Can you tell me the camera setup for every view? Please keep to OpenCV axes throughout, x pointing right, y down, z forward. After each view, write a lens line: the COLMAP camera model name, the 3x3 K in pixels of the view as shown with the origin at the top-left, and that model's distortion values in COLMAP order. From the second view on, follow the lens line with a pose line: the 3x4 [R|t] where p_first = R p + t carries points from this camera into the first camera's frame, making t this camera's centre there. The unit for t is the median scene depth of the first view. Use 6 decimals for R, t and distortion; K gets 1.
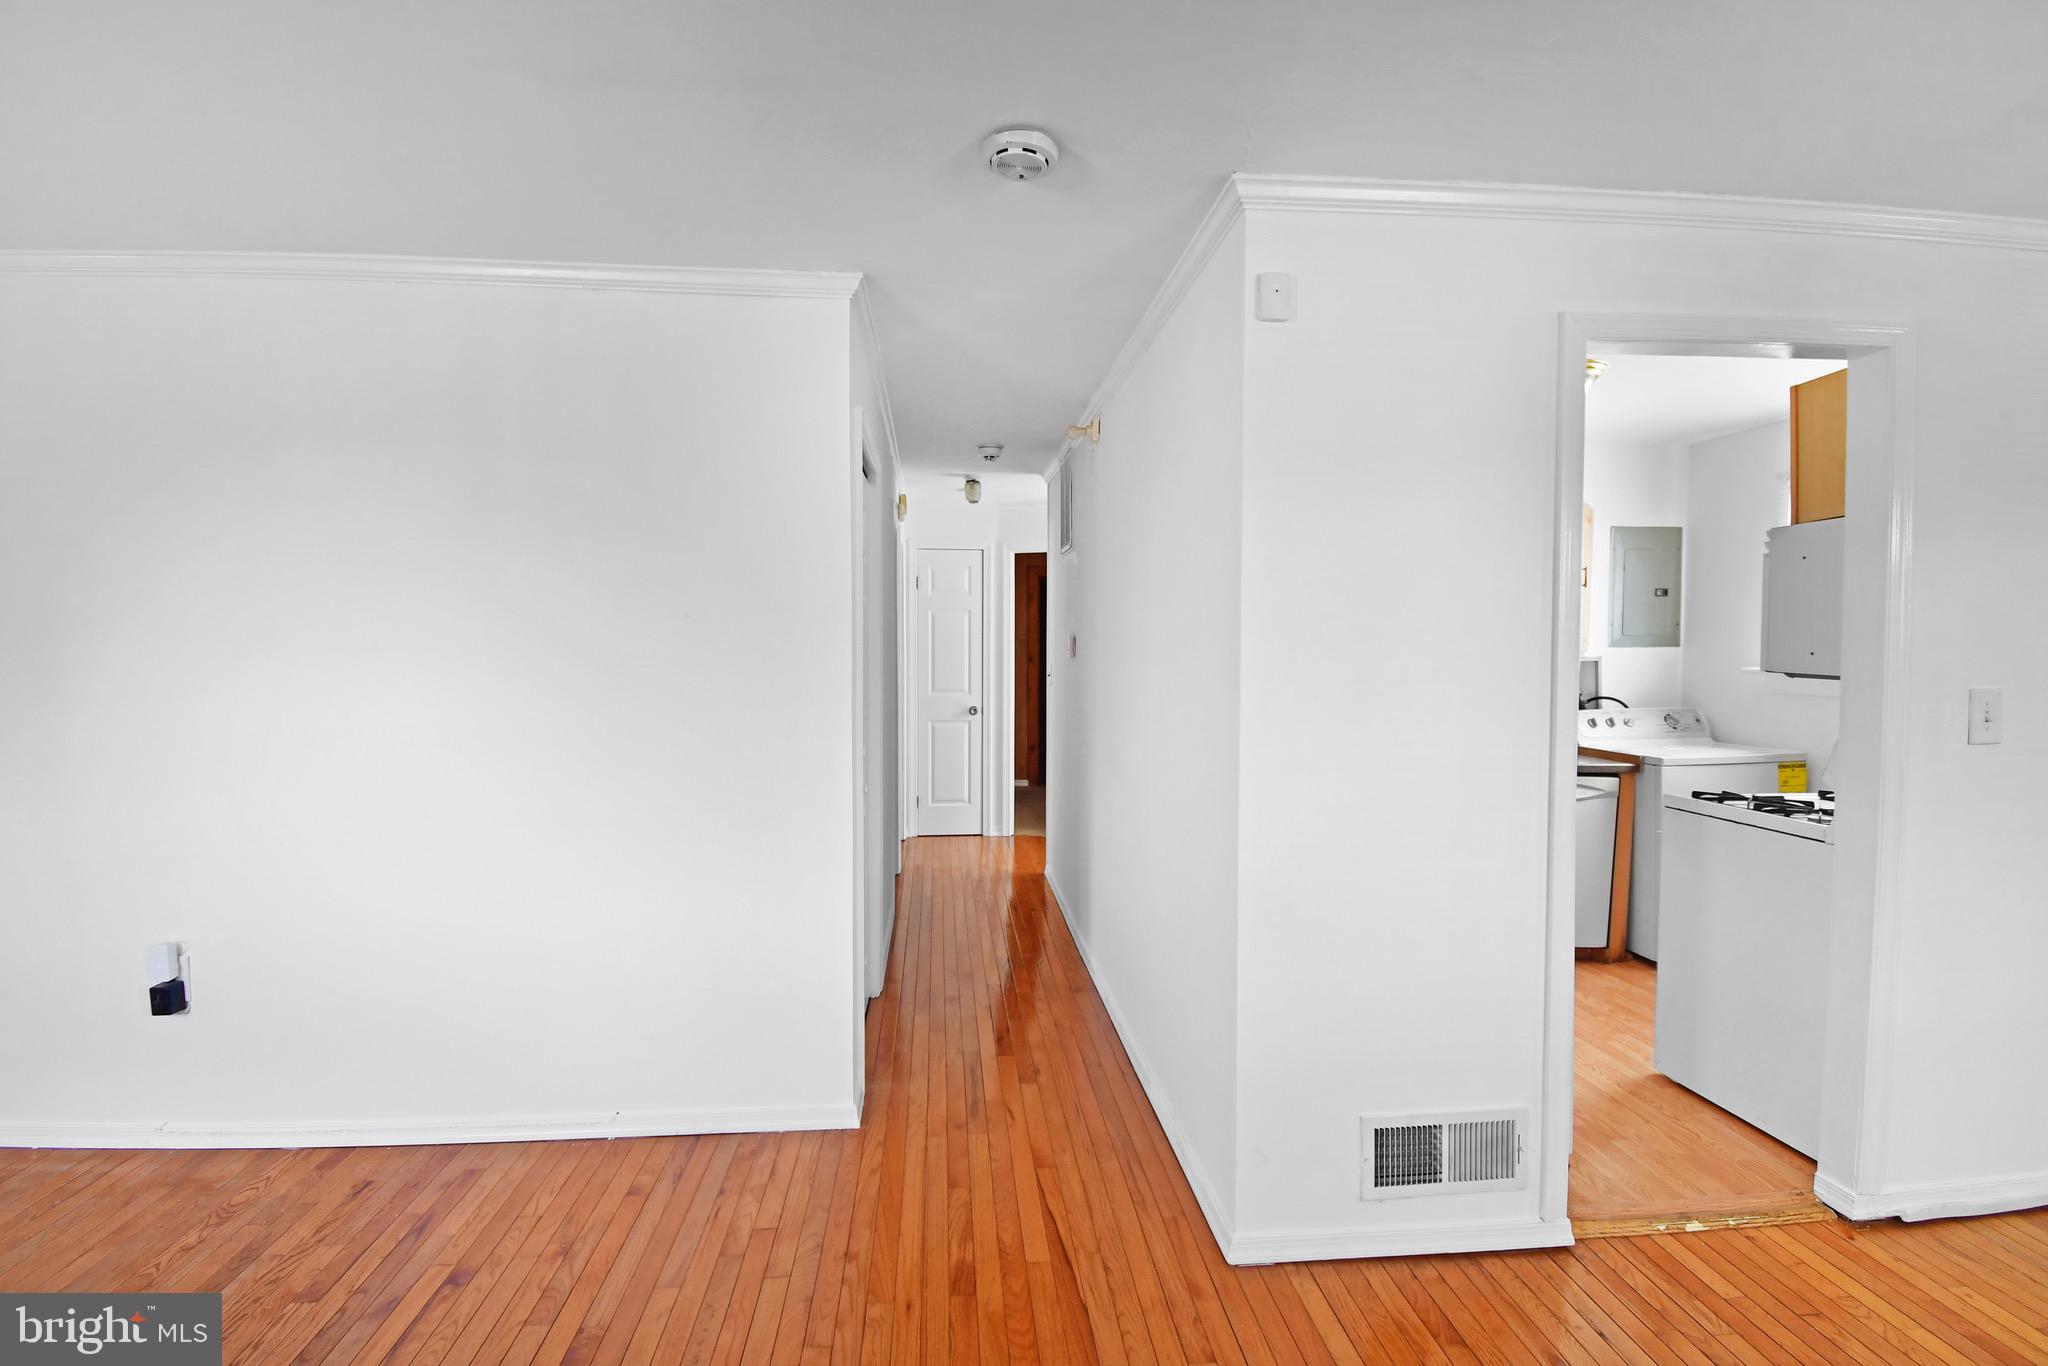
lens RADIAL K [[943.6, 0, 1020.4], [0, 943.6, 672.9], [0, 0, 1]] dist [-0.016035, -0.002436]
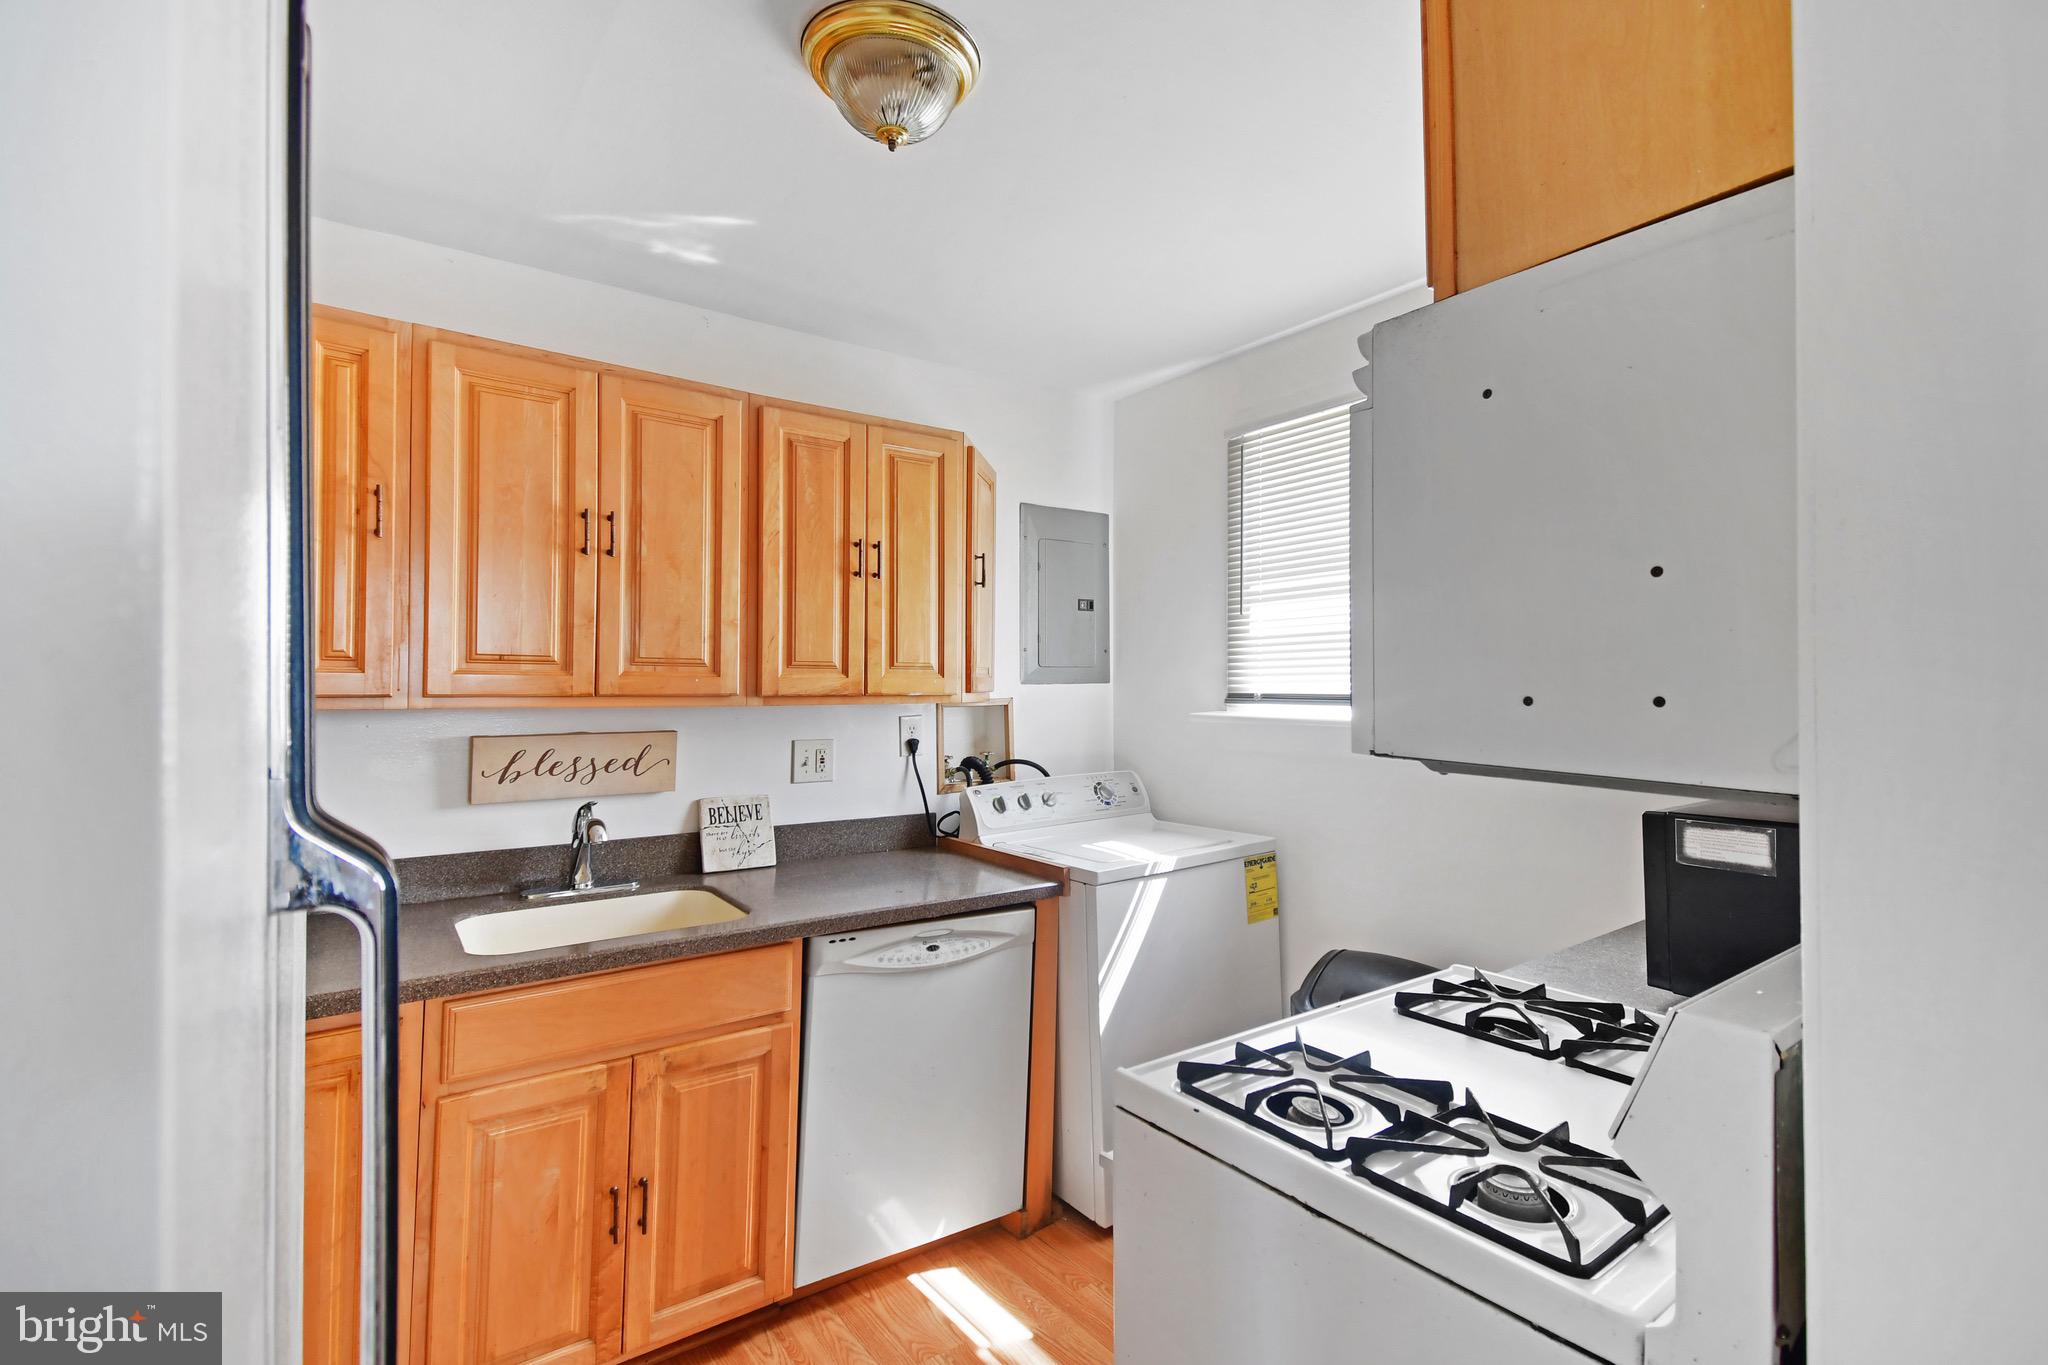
lens RADIAL K [[943.6, 0, 1020.9], [0, 943.6, 681.1], [0, 0, 1]] dist [-0.016035, -0.002436]
pose [[0.860356, -0.005745, 0.509661, 0.305111], [0.022549, 0.999386, -0.026800, -0.012544], [-0.509194, 0.034550, 0.859958, 0.452818]]
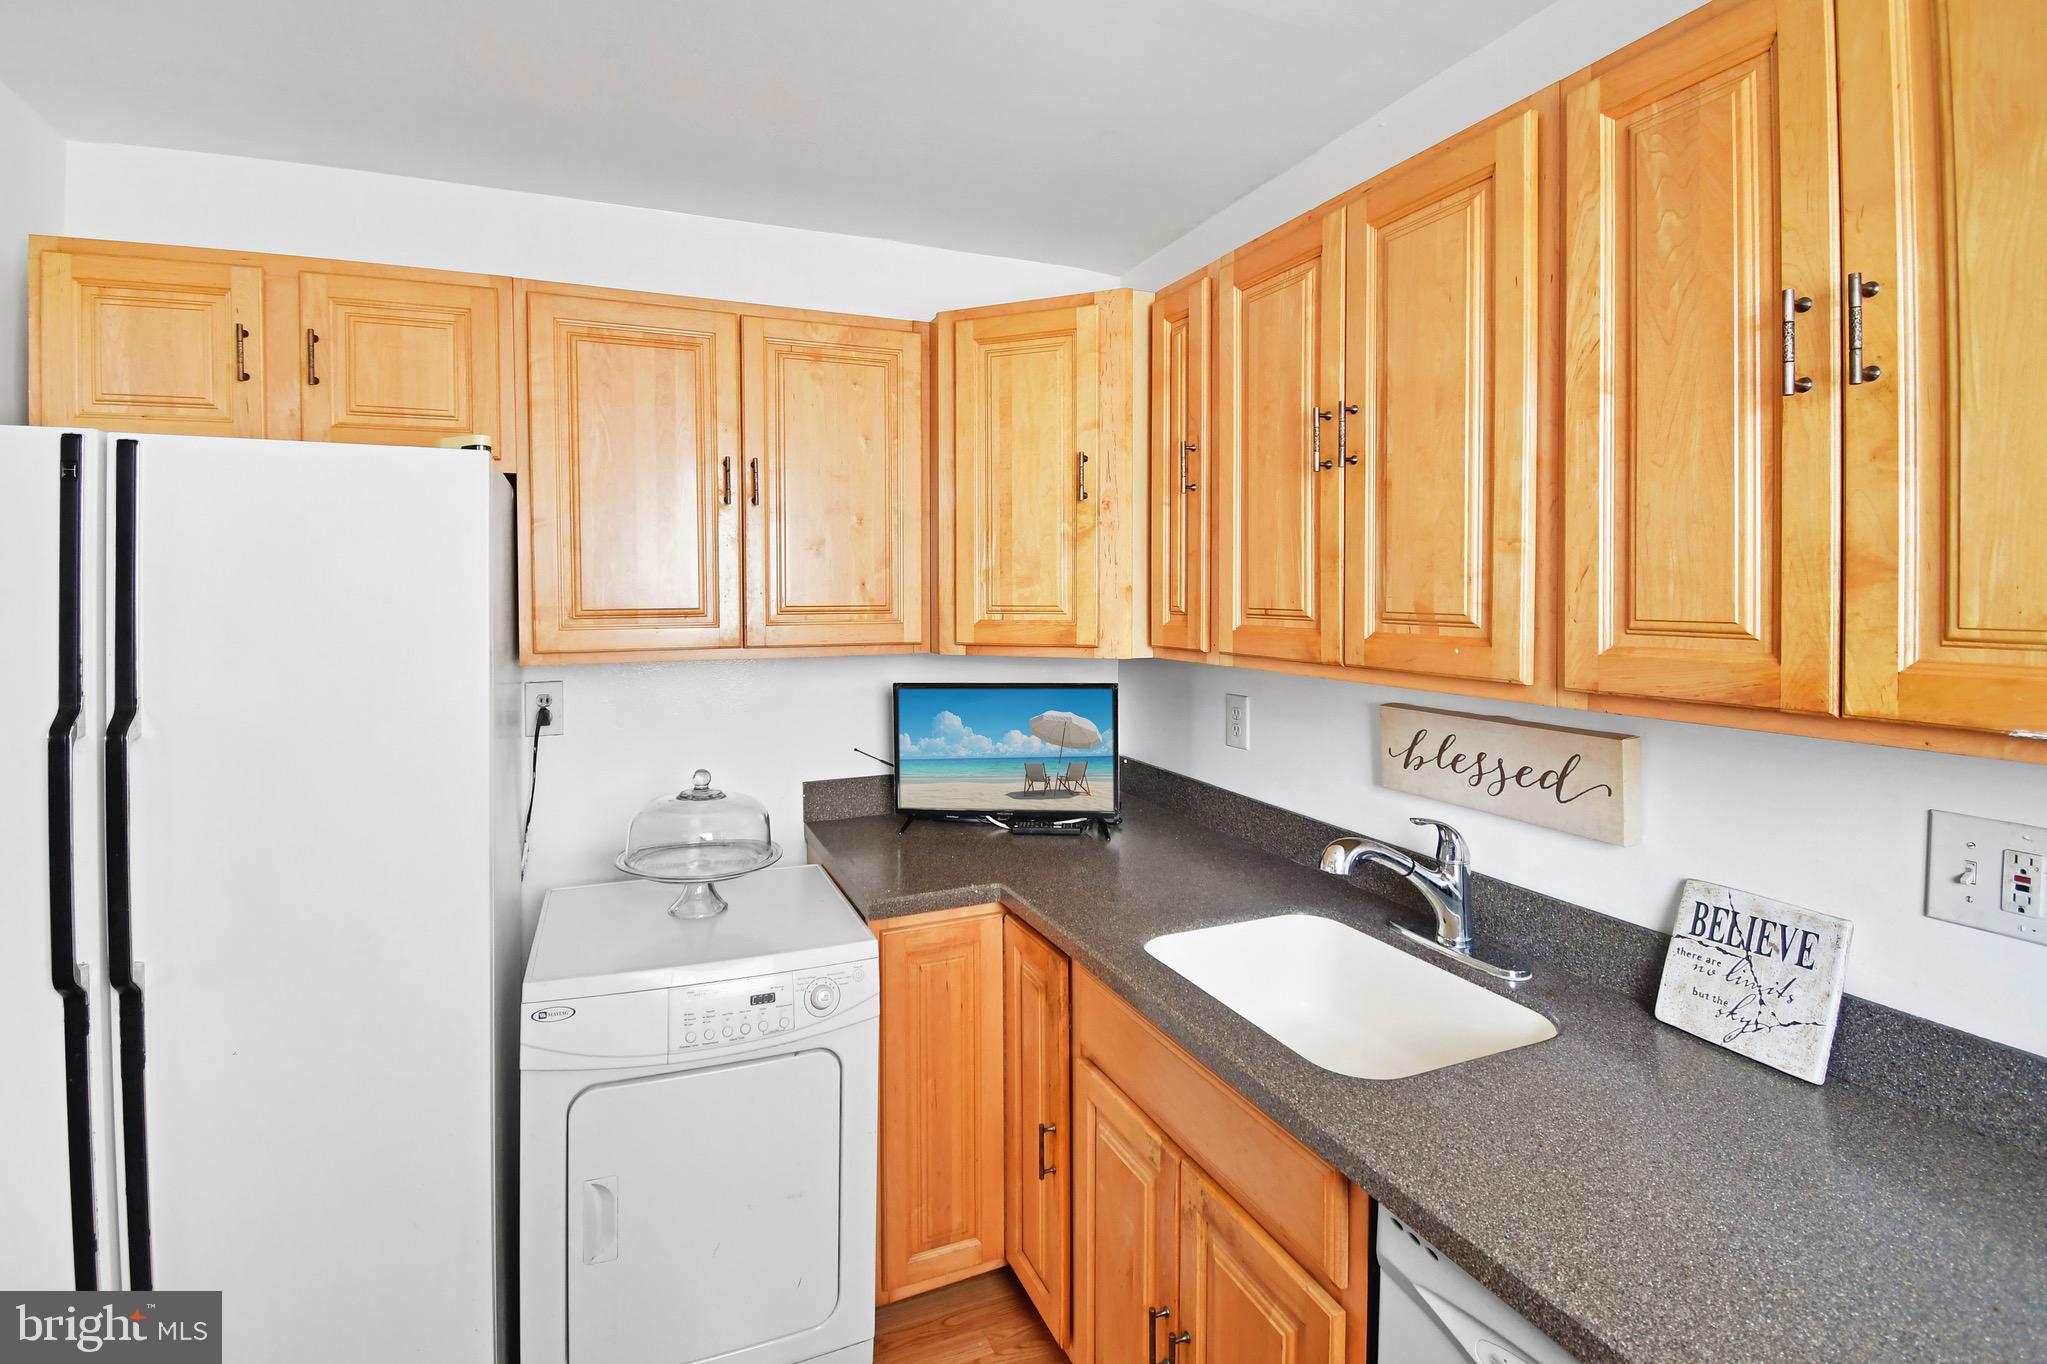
lens RADIAL K [[943.1, 0, 975.0], [0, 943.1, 590.4], [0, 0, 1]] dist [-0.016035, -0.002436]
pose [[0.283482, -0.009426, -0.958931, 0.660051], [-0.021552, 0.999637, -0.016198, -0.042362], [0.958735, 0.025258, 0.283176, 0.759964]]
